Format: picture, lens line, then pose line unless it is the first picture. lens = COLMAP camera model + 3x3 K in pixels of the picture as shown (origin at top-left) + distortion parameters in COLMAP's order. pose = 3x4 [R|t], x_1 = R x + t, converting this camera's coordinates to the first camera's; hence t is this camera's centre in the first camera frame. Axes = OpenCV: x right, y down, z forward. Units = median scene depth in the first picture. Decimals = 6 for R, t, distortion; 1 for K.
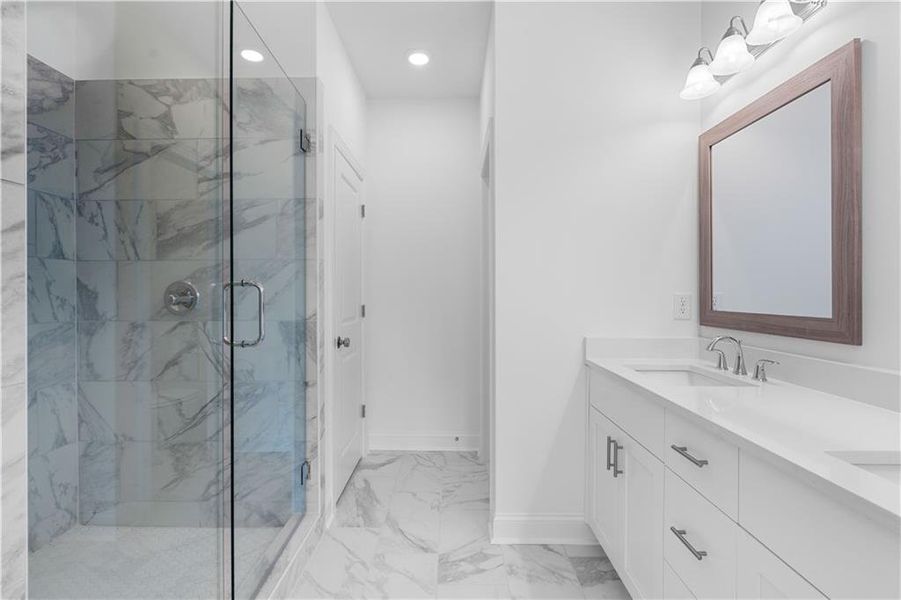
lens RADIAL K [[417.4, 0, 449.5], [0, 417.4, 311.0], [0, 0, 1]] dist [-0.000026, -0.000056]
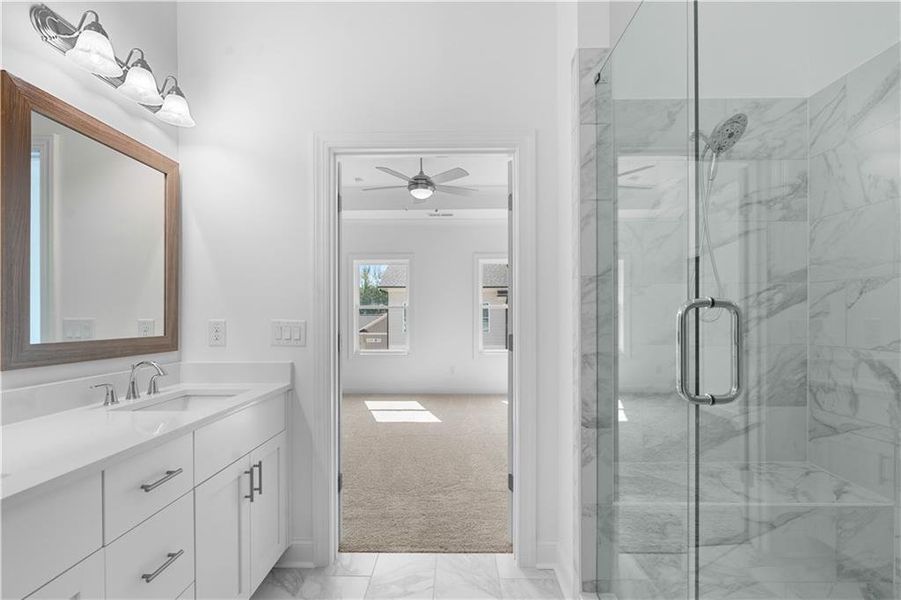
lens RADIAL K [[417.4, 0, 449.5], [0, 417.4, 311.0], [0, 0, 1]] dist [-0.000026, -0.000056]
pose [[-0.999798, 0.004059, 0.019683, -0.094527], [0.004654, 0.999531, 0.030264, -0.090269], [-0.019551, 0.030350, -0.999348, 2.027080]]
